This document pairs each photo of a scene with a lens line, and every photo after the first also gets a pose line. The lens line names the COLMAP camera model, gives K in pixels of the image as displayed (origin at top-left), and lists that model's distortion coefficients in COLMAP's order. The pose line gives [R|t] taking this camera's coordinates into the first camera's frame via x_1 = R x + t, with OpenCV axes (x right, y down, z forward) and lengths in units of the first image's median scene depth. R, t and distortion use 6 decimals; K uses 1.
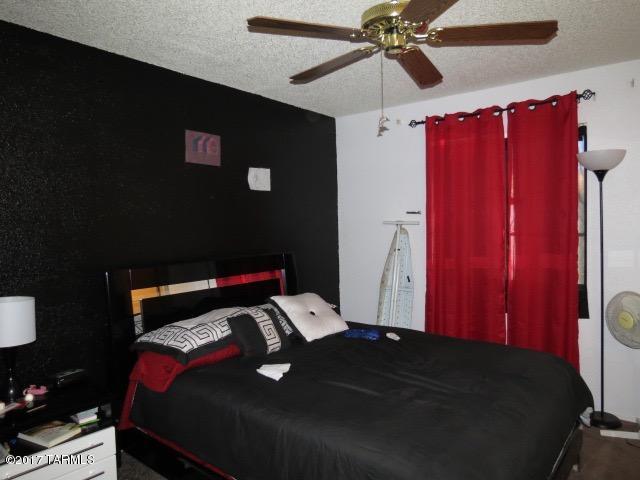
lens RADIAL K [[445.6, 0, 321.4], [0, 445.6, 240.9], [0, 0, 1]] dist [-0.042669, 0.011752]
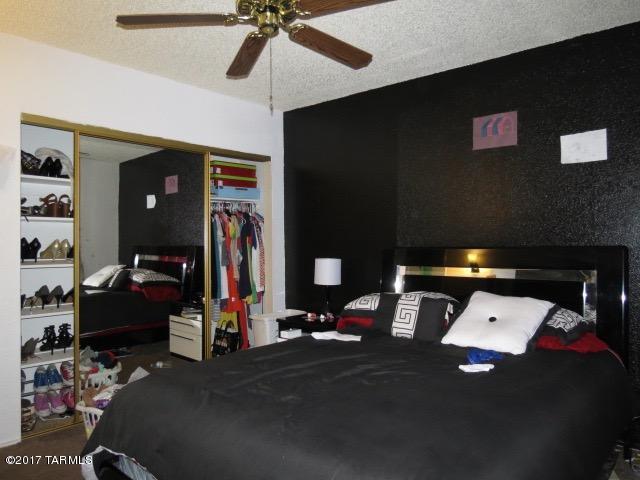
lens RADIAL K [[445.6, 0, 321.4], [0, 445.6, 239.2], [0, 0, 1]] dist [-0.042669, 0.011752]
pose [[-0.017675, 0.015164, -0.999729, 0.686464], [-0.027279, 0.999505, 0.015643, 0.017957], [0.999472, 0.027548, -0.017253, 0.649915]]
